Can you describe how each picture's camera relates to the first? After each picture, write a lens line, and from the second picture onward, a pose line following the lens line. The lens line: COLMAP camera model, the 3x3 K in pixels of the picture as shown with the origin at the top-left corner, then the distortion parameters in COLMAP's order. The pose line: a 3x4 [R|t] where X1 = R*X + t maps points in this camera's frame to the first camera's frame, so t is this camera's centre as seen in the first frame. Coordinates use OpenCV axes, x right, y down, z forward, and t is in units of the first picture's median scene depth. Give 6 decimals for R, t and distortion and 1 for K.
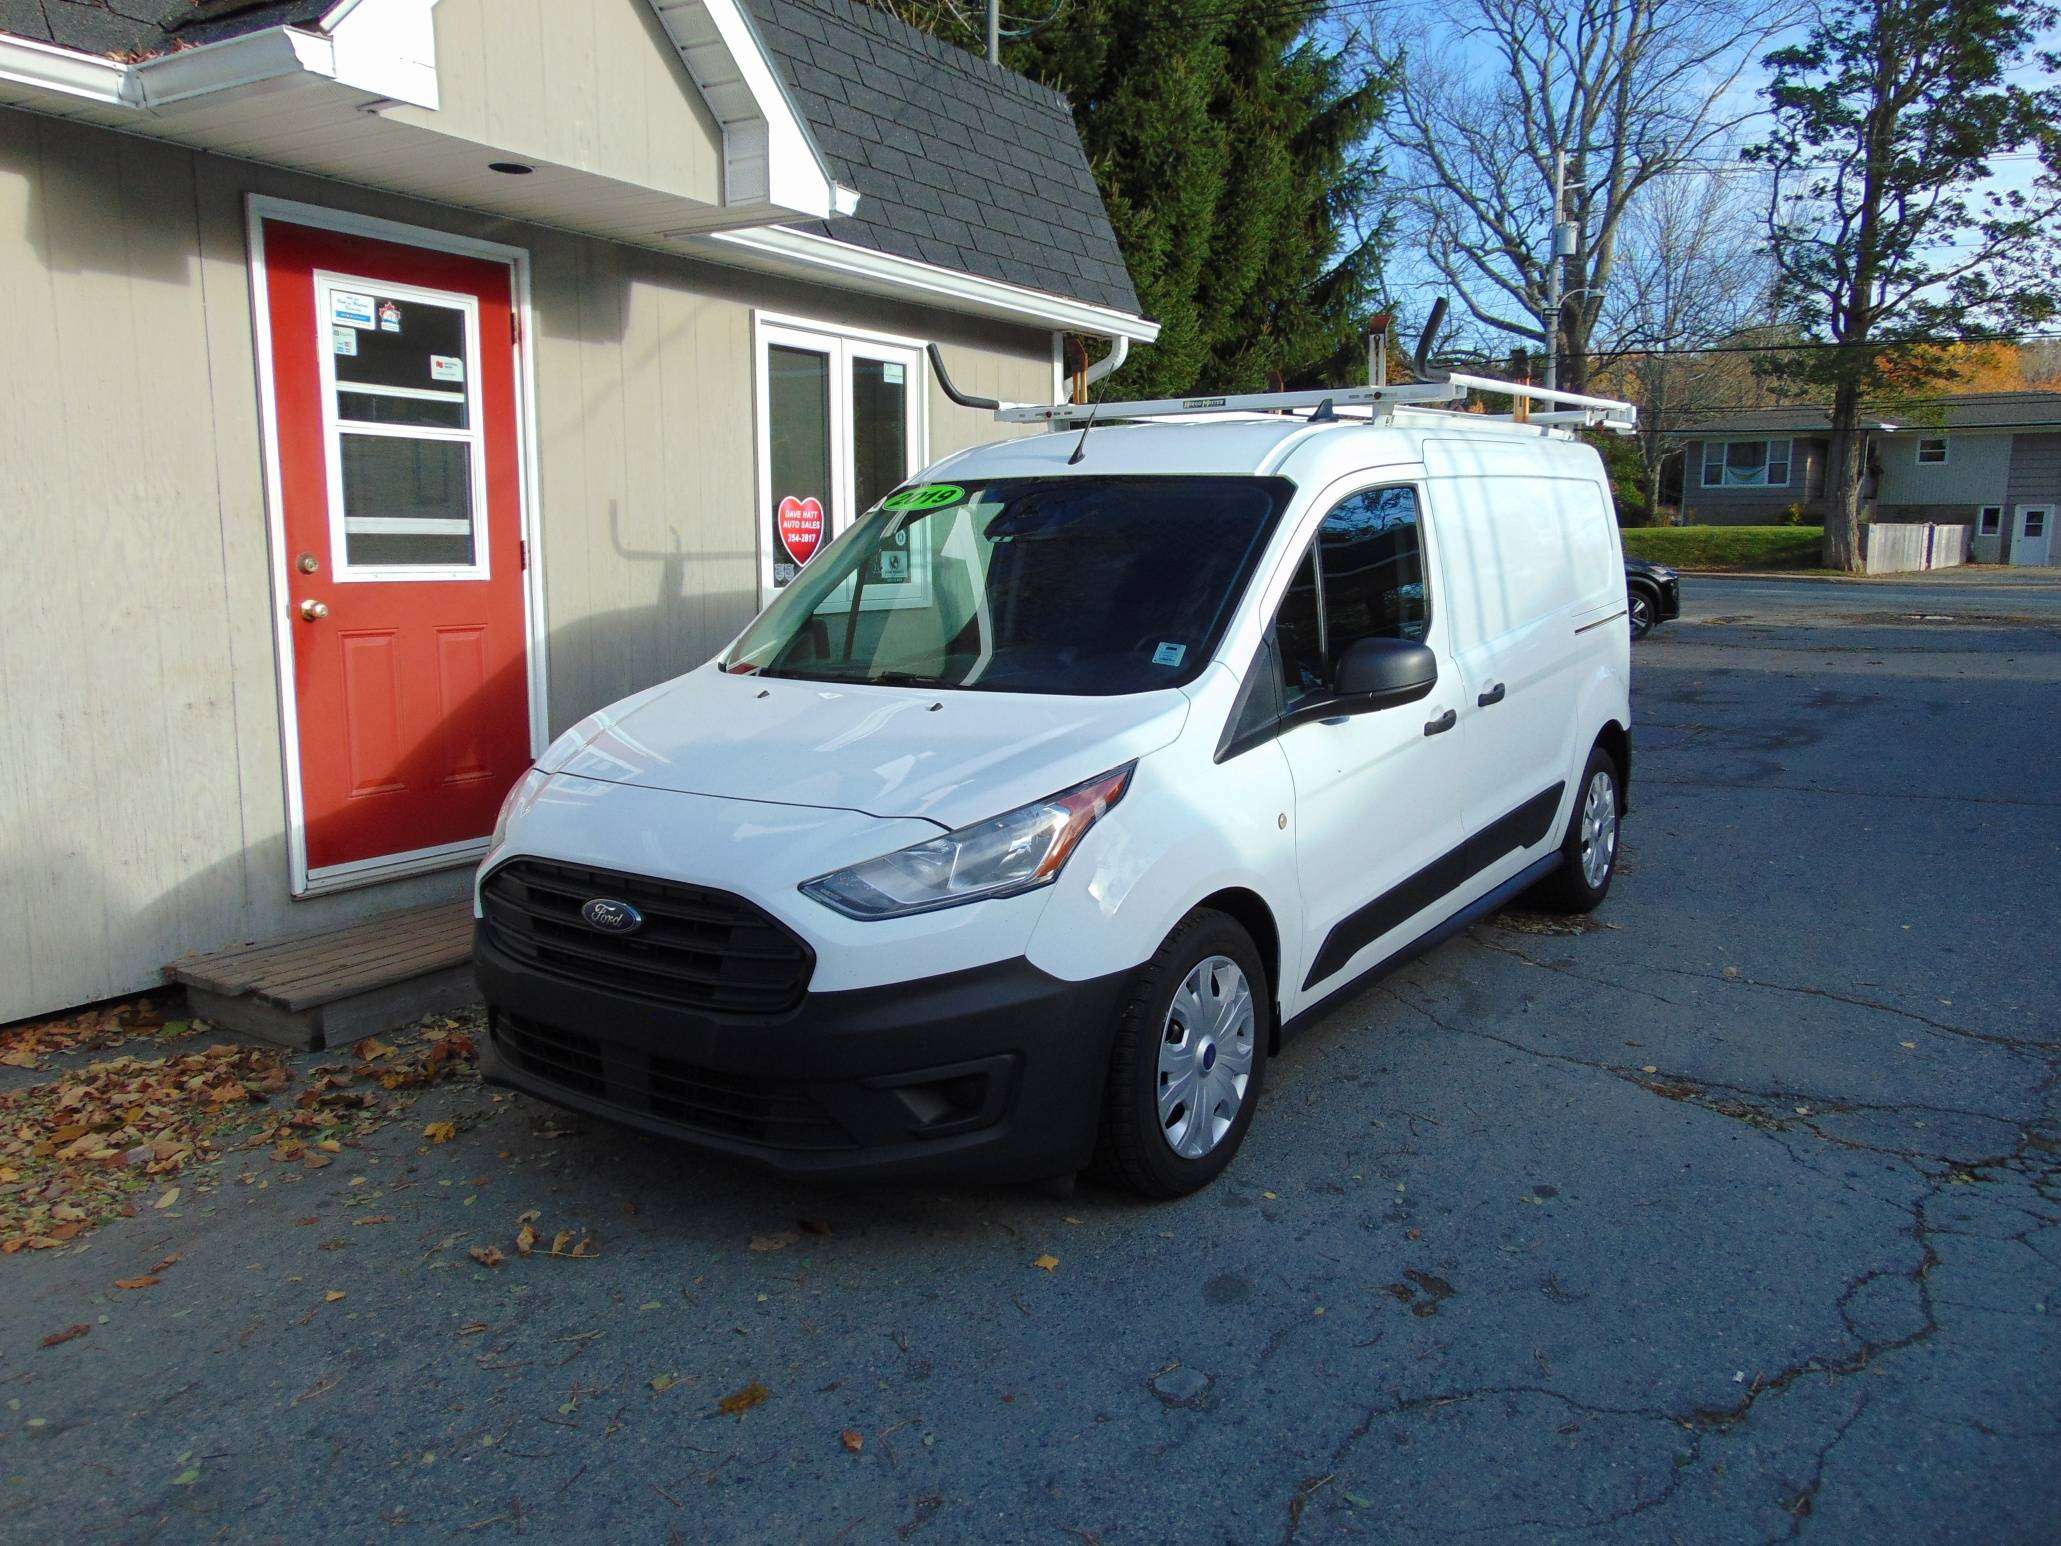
lens RADIAL K [[1566.1, 0, 1027.1], [0, 1566.1, 768.3], [0, 0, 1]] dist [-0.015256, 0.050832]
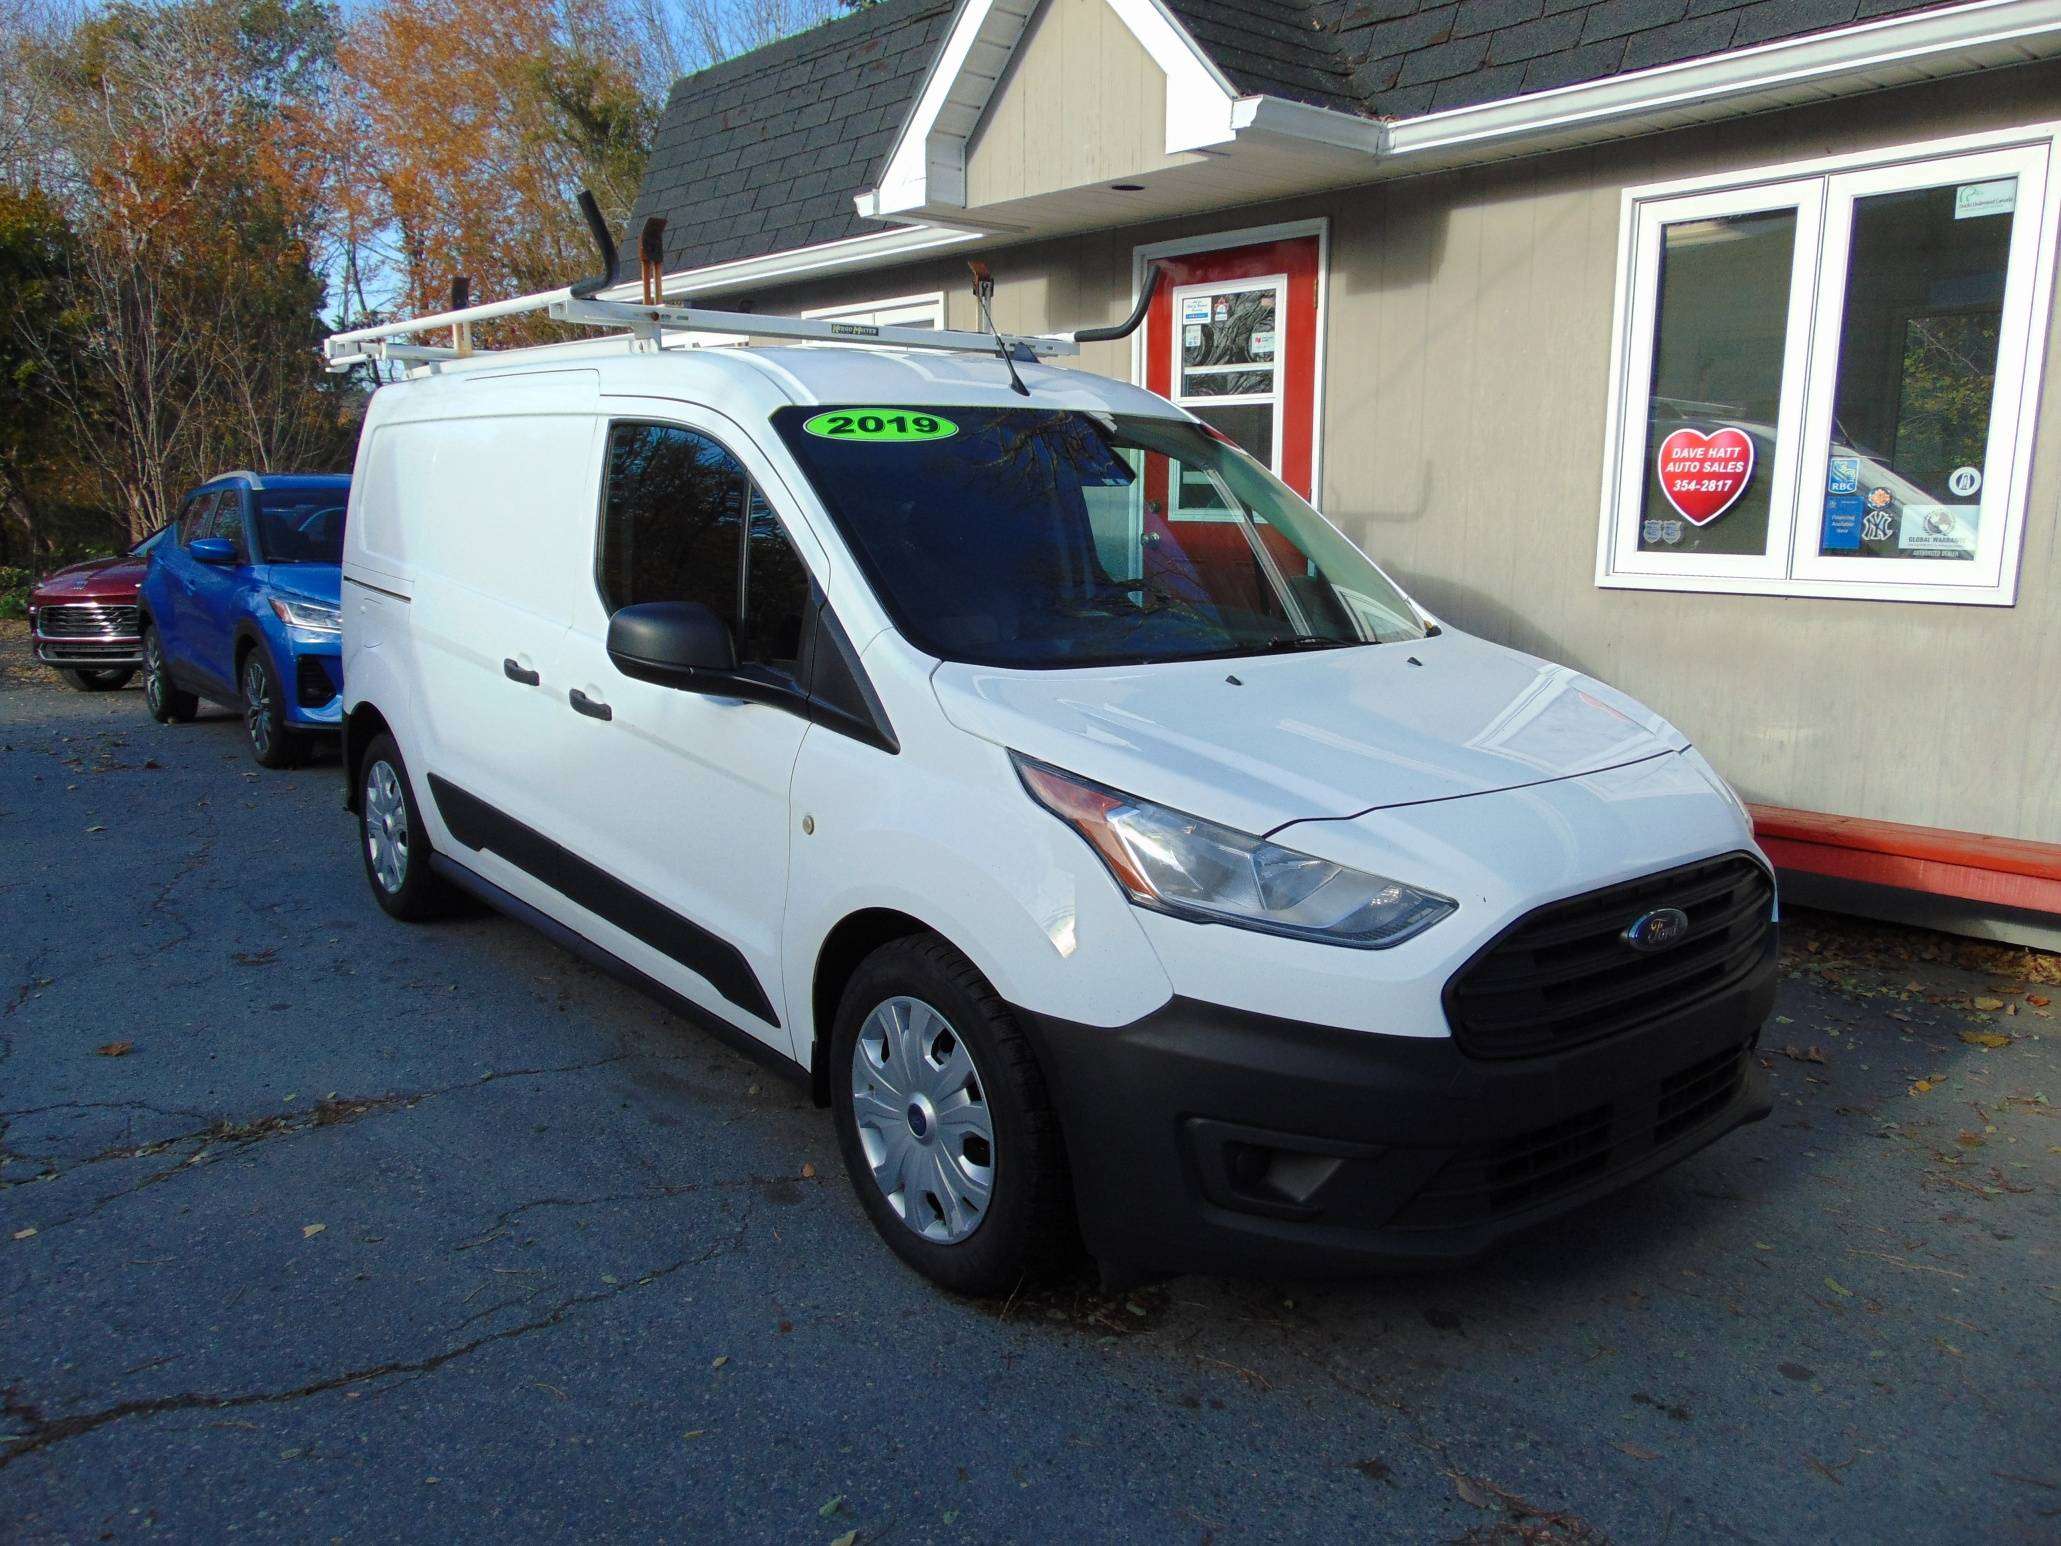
lens RADIAL K [[1573.1, 0, 1002.3], [0, 1573.1, 740.5], [0, 0, 1]] dist [-0.039956, 0.076597]
pose [[-0.305683, 0.142623, -0.941391, 0.882698], [-0.143826, 0.970455, 0.193729, -0.173421], [0.941208, 0.194617, -0.276139, 1.258377]]
